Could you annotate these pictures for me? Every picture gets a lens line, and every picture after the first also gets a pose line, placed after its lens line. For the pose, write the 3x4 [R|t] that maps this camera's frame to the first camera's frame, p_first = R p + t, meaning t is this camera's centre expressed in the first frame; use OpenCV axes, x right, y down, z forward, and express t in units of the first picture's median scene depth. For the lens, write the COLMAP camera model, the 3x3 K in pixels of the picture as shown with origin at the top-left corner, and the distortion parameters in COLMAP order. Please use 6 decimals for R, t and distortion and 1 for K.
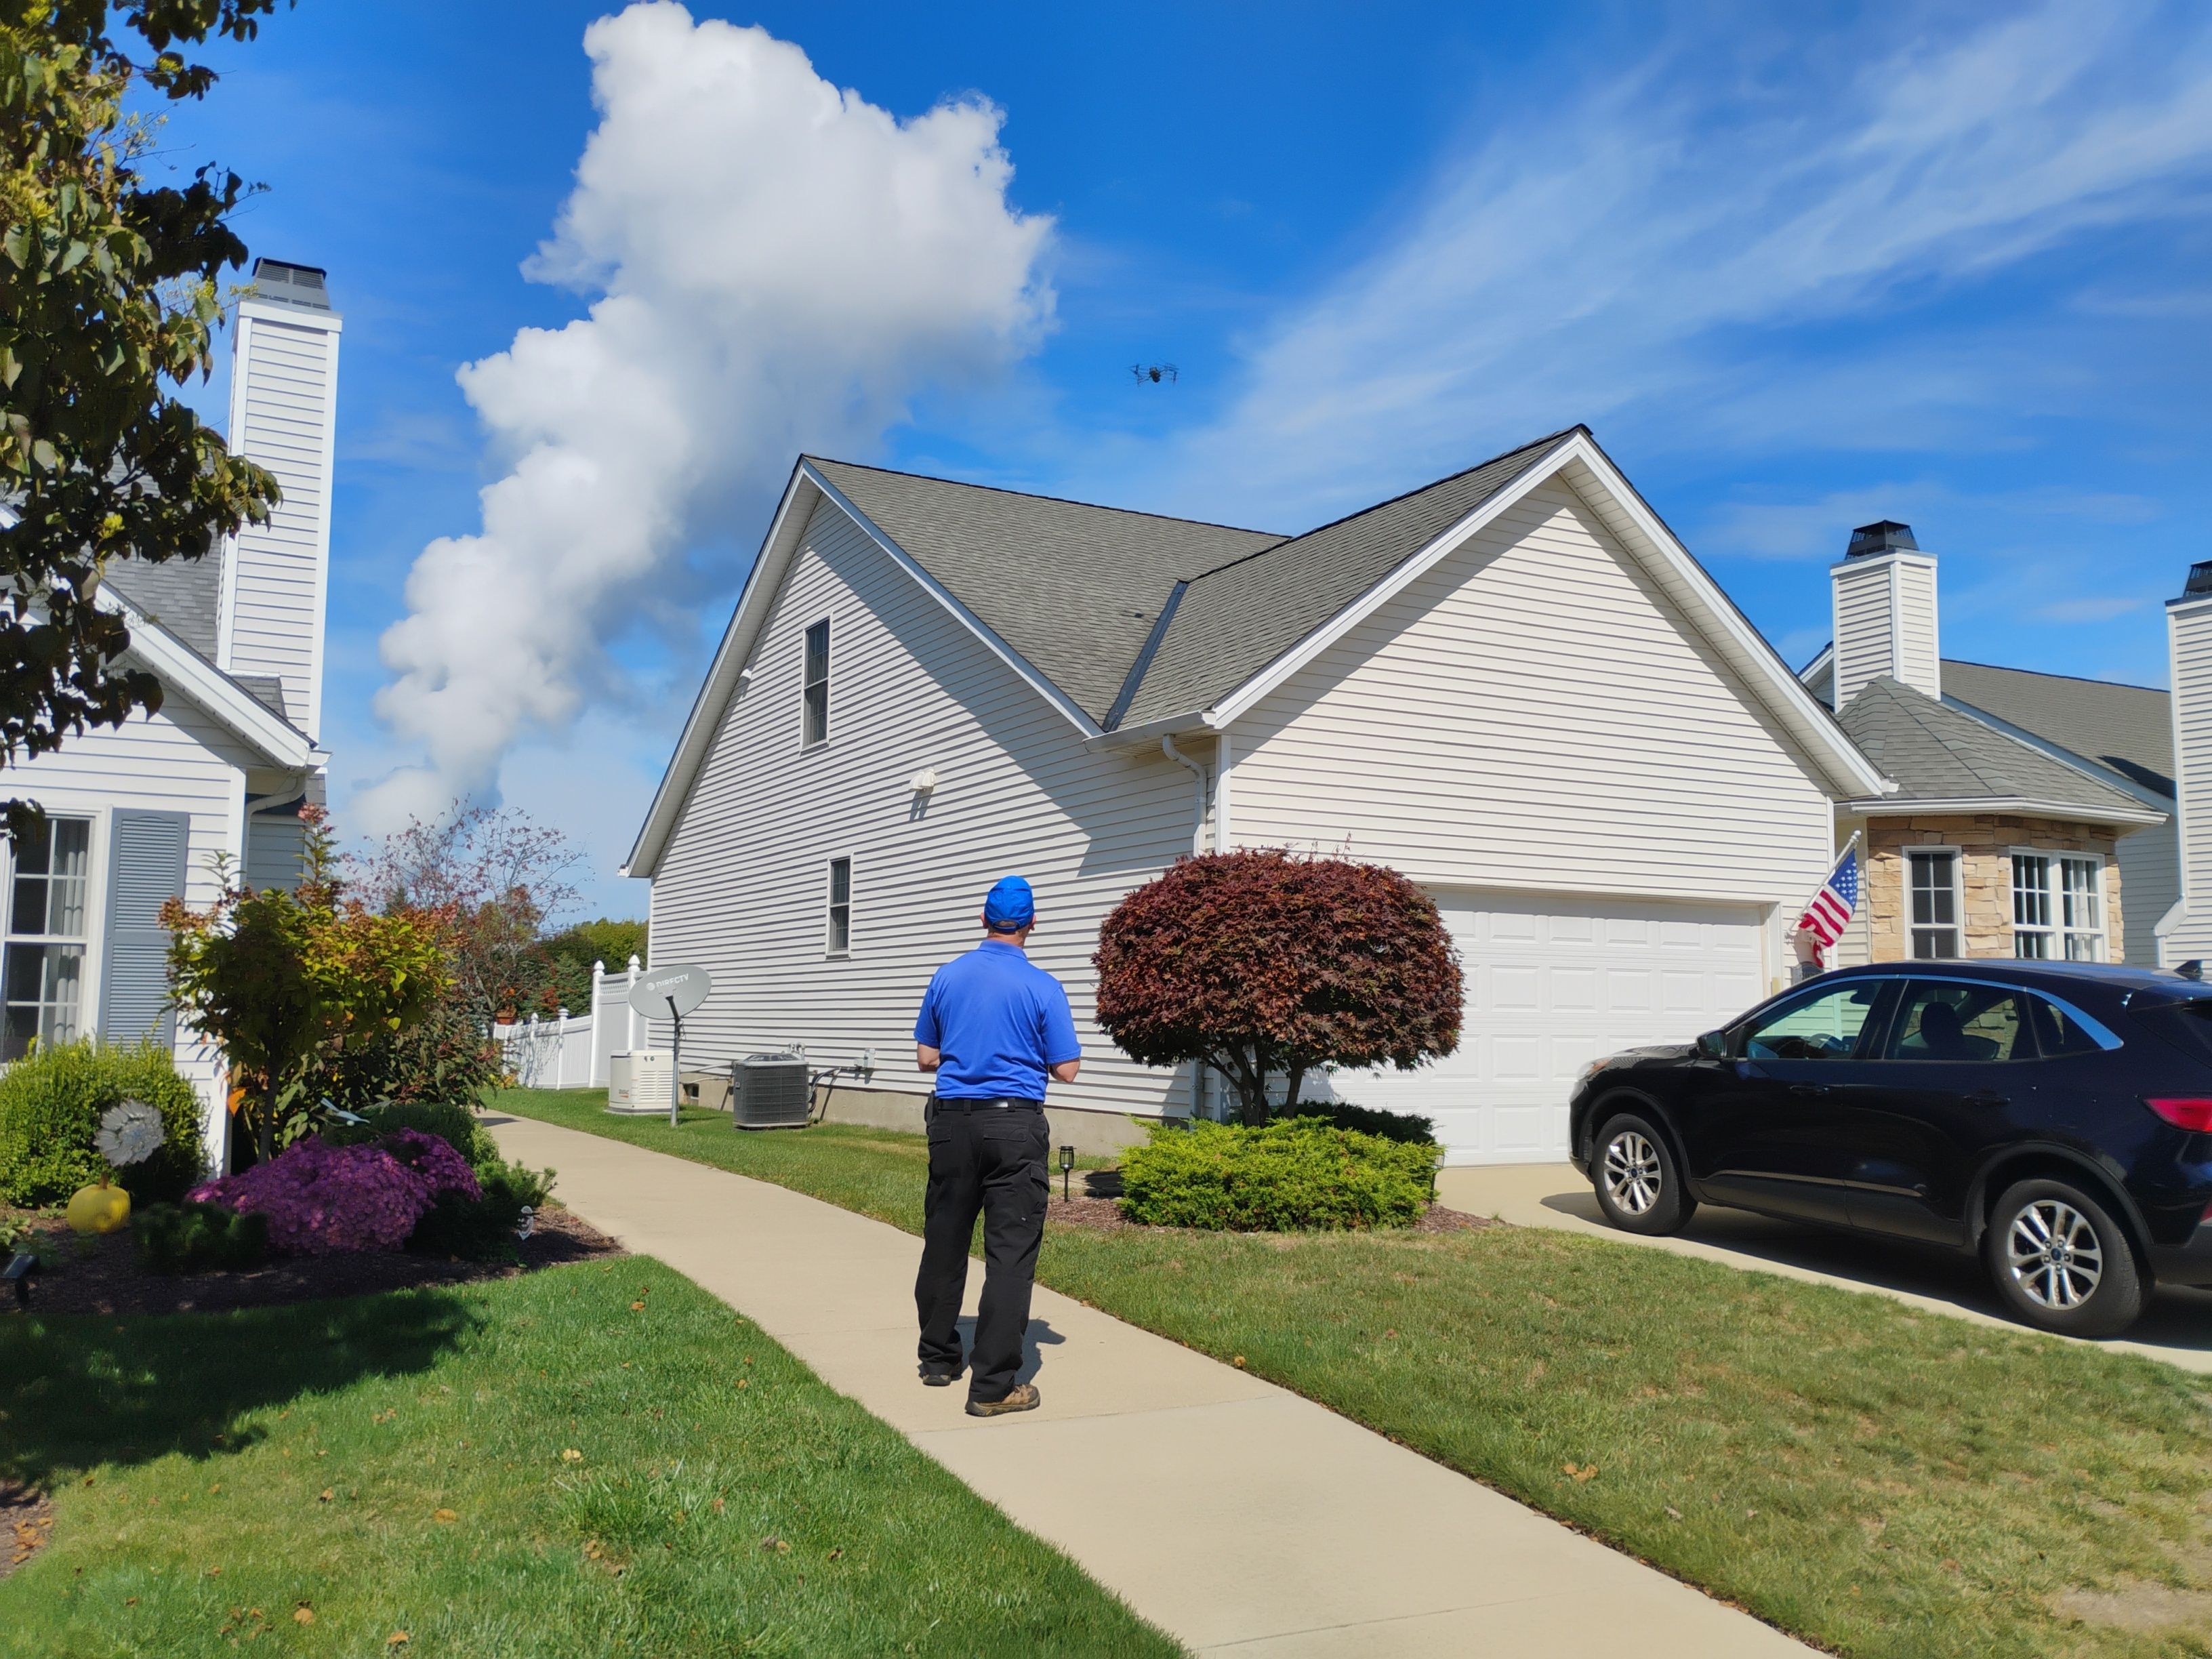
lens RADIAL K [[1774.4, 0, 1092.7], [0, 1774.4, 834.9], [0, 0, 1]] dist [0.049044, -0.052637]
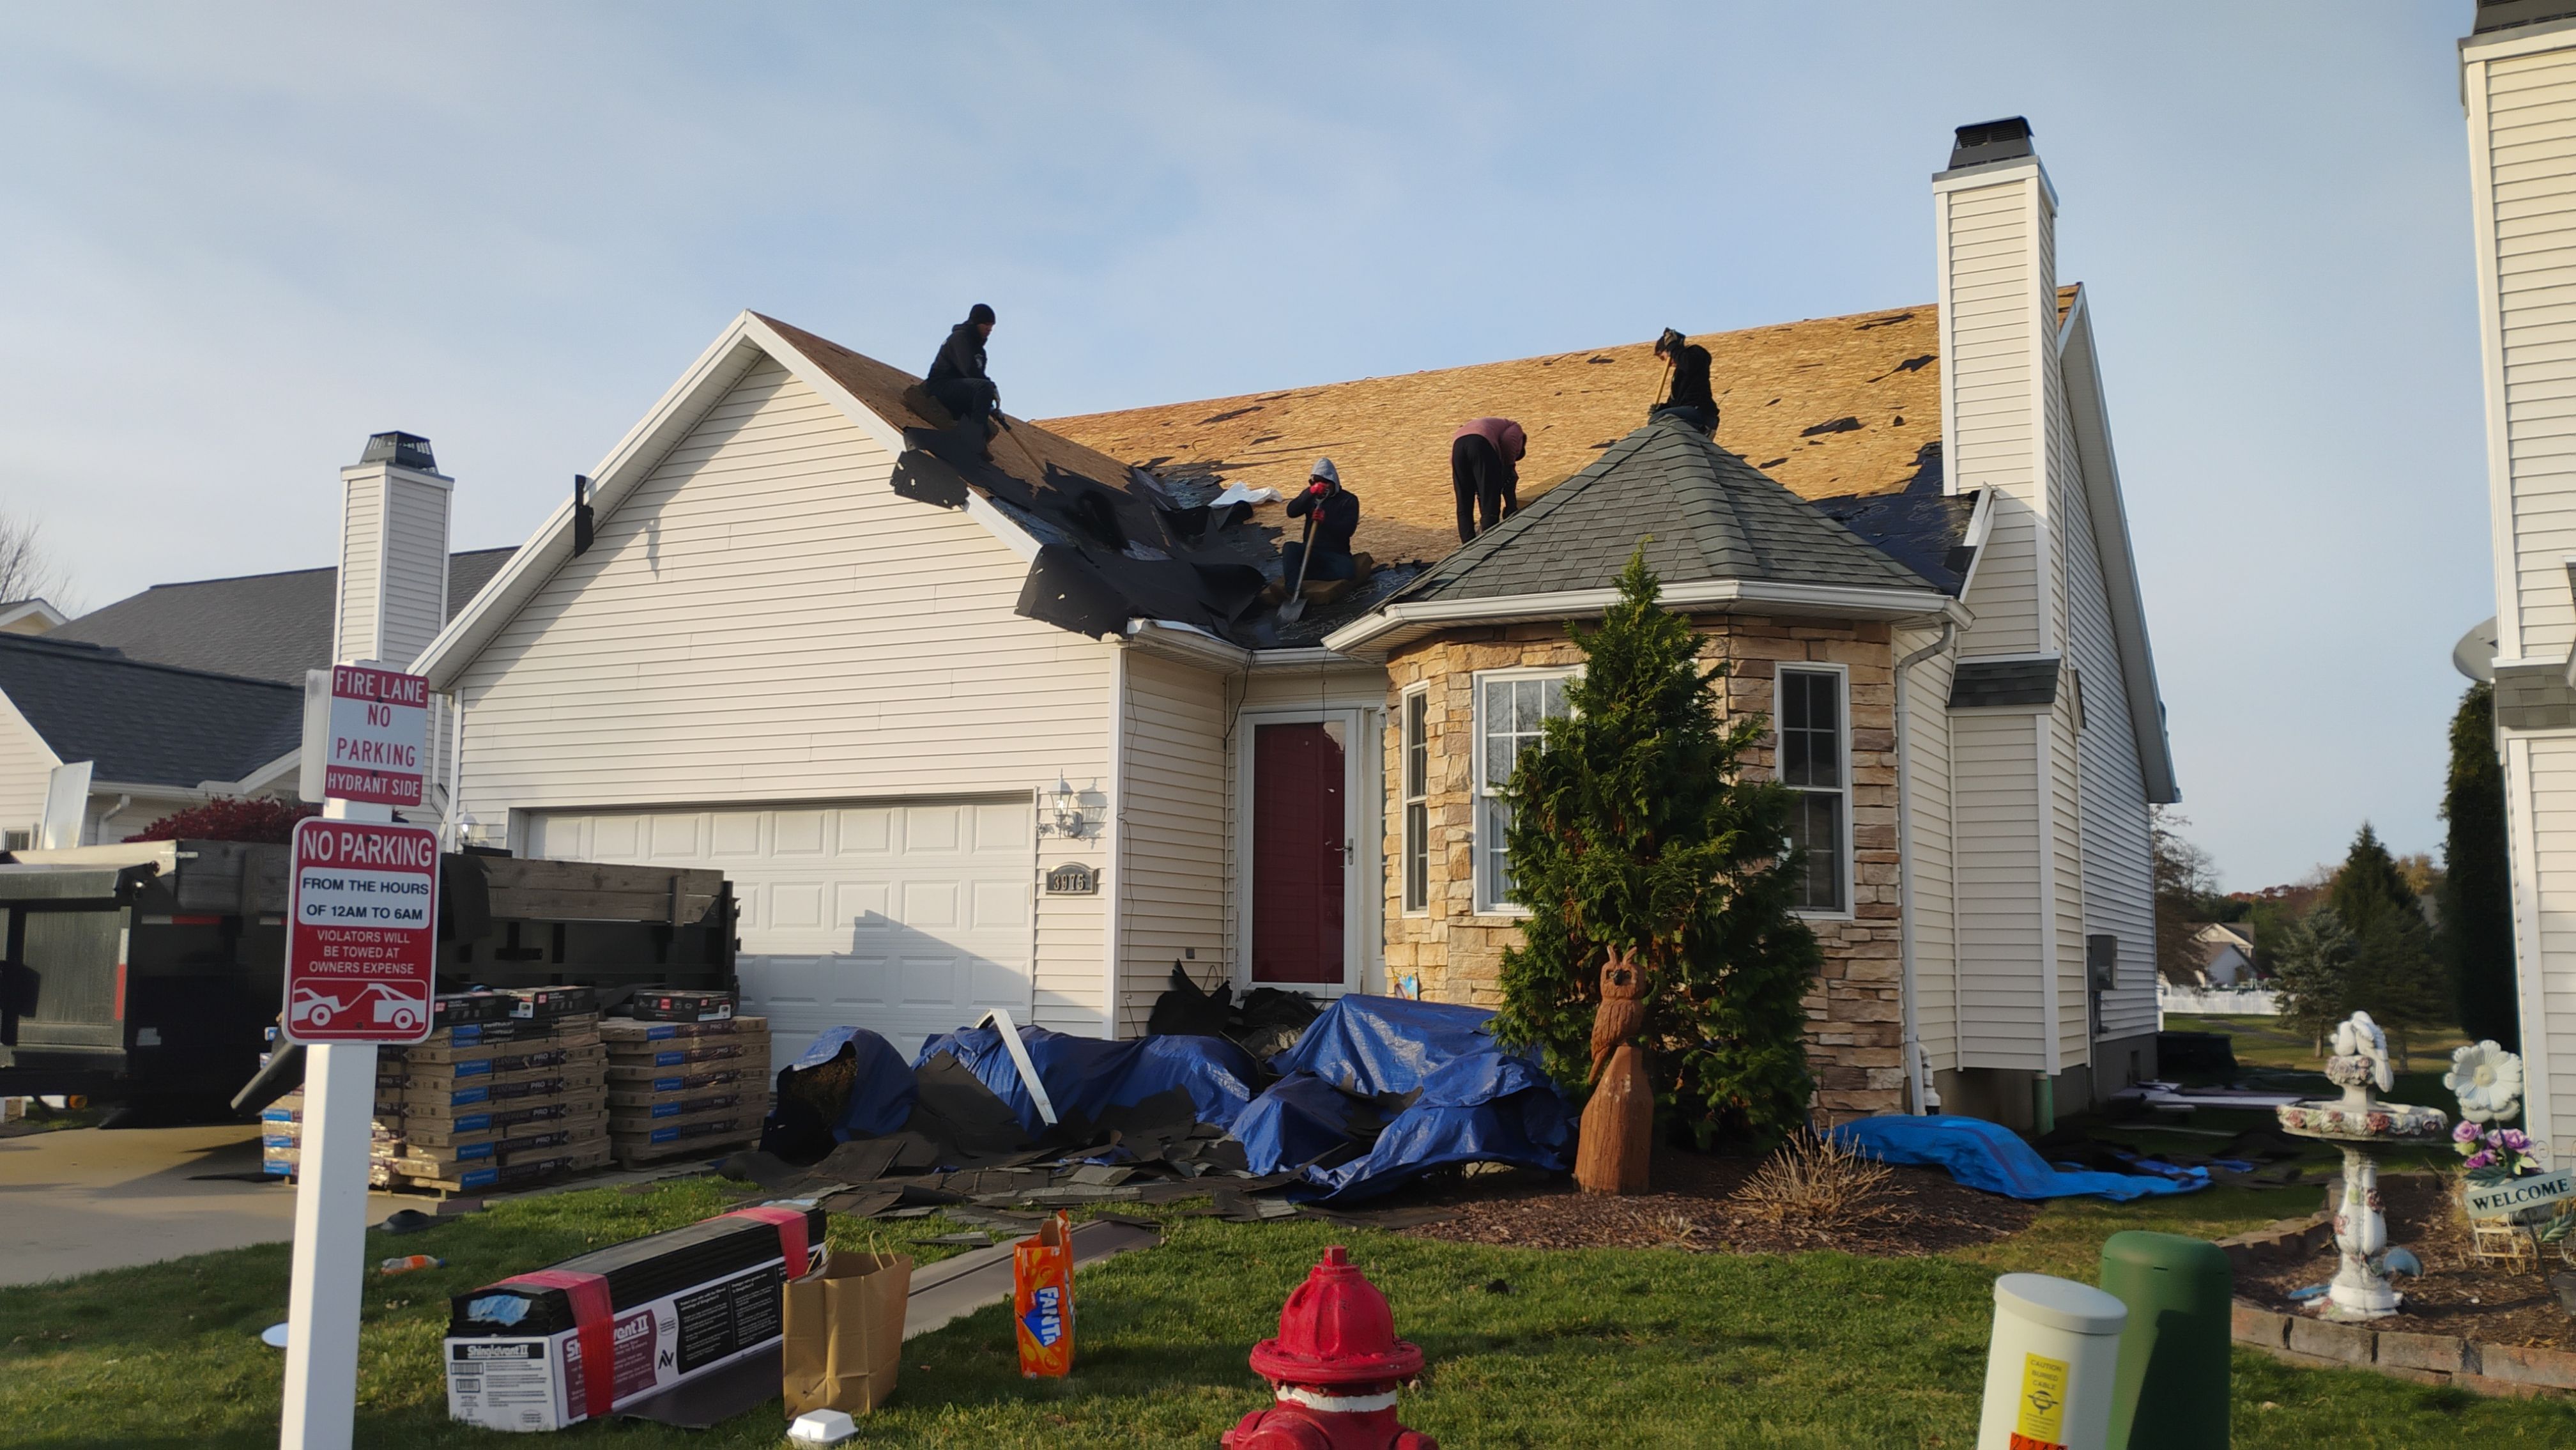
lens RADIAL K [[2035.9, 0, 1288.0], [0, 2035.9, 725.0], [0, 0, 1]] dist [0.010963, -0.000762]
pose [[0.550677, -0.097631, -0.828989, 1.089657], [0.075100, 0.994903, -0.067283, 0.071087], [0.831333, -0.025206, 0.555202, 0.516931]]
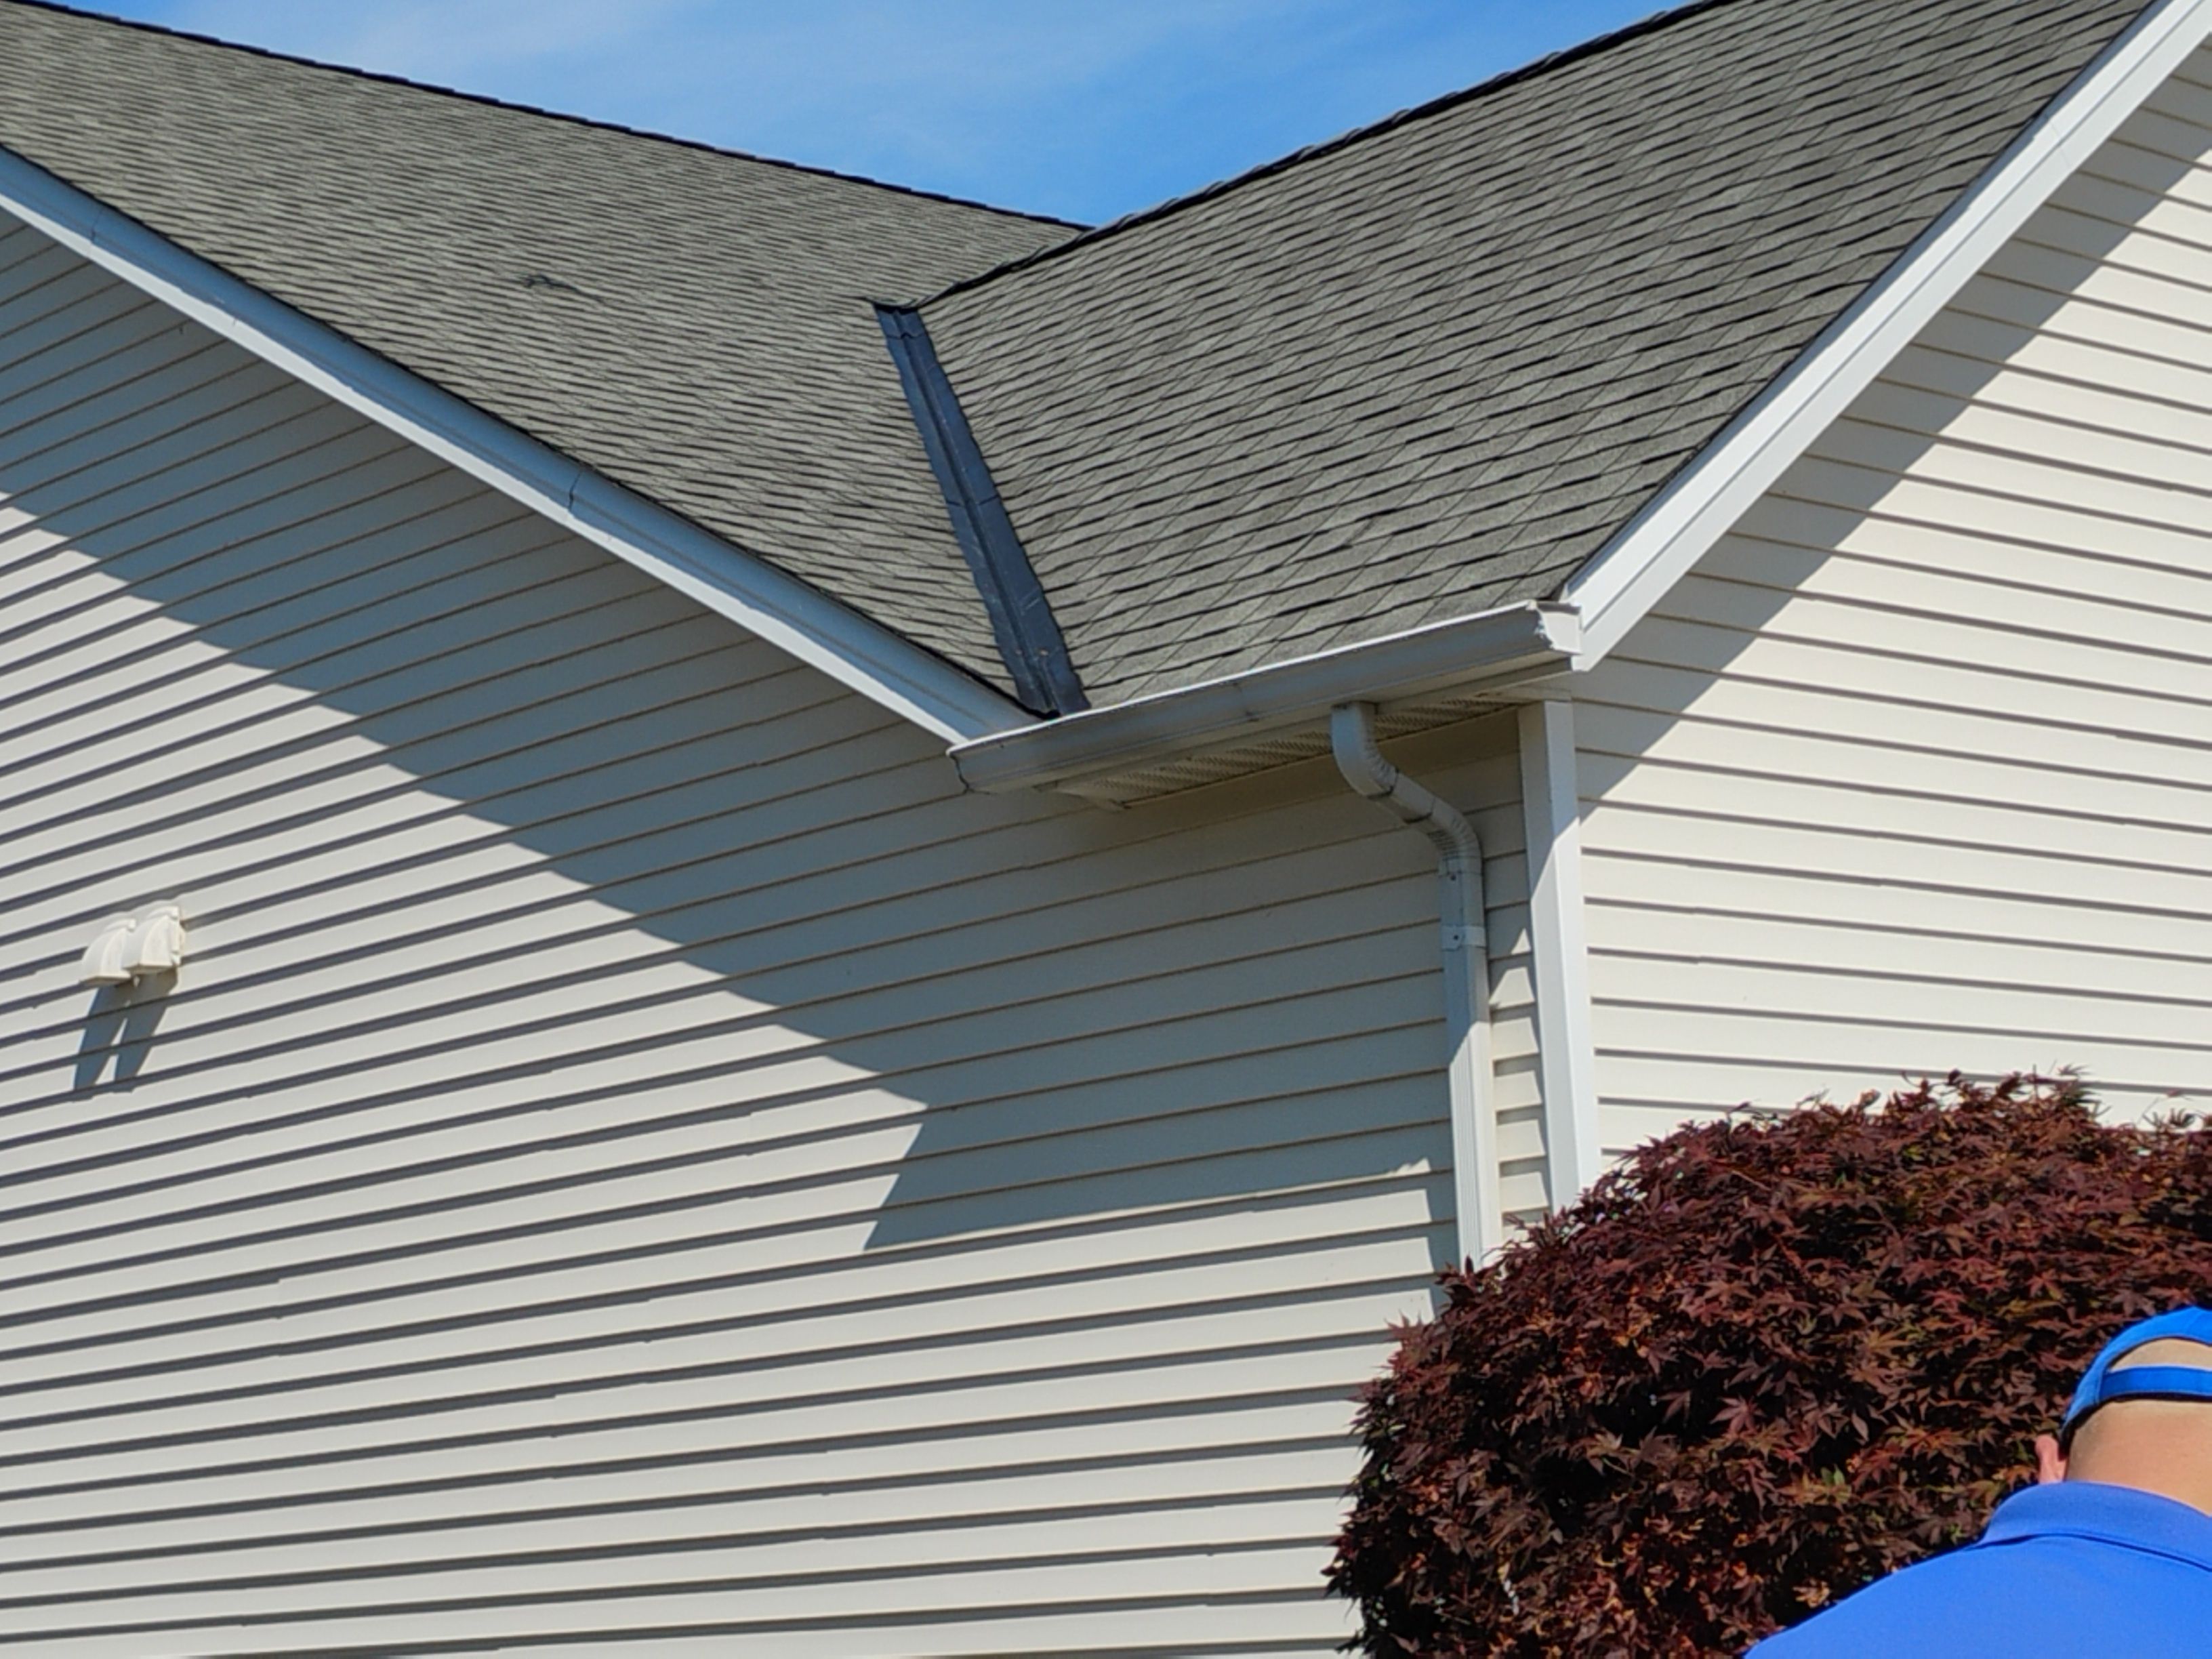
lens RADIAL K [[4631.3, 0, 1106.0], [0, 4631.3, 829.5], [0, 0, 1]] dist [-0.003157, 0.053649]
pose [[0.971957, -0.021905, 0.234135, -0.117171], [0.039005, 0.996877, -0.068658, 0.007925], [-0.231900, 0.075865, 0.969777, 0.225568]]
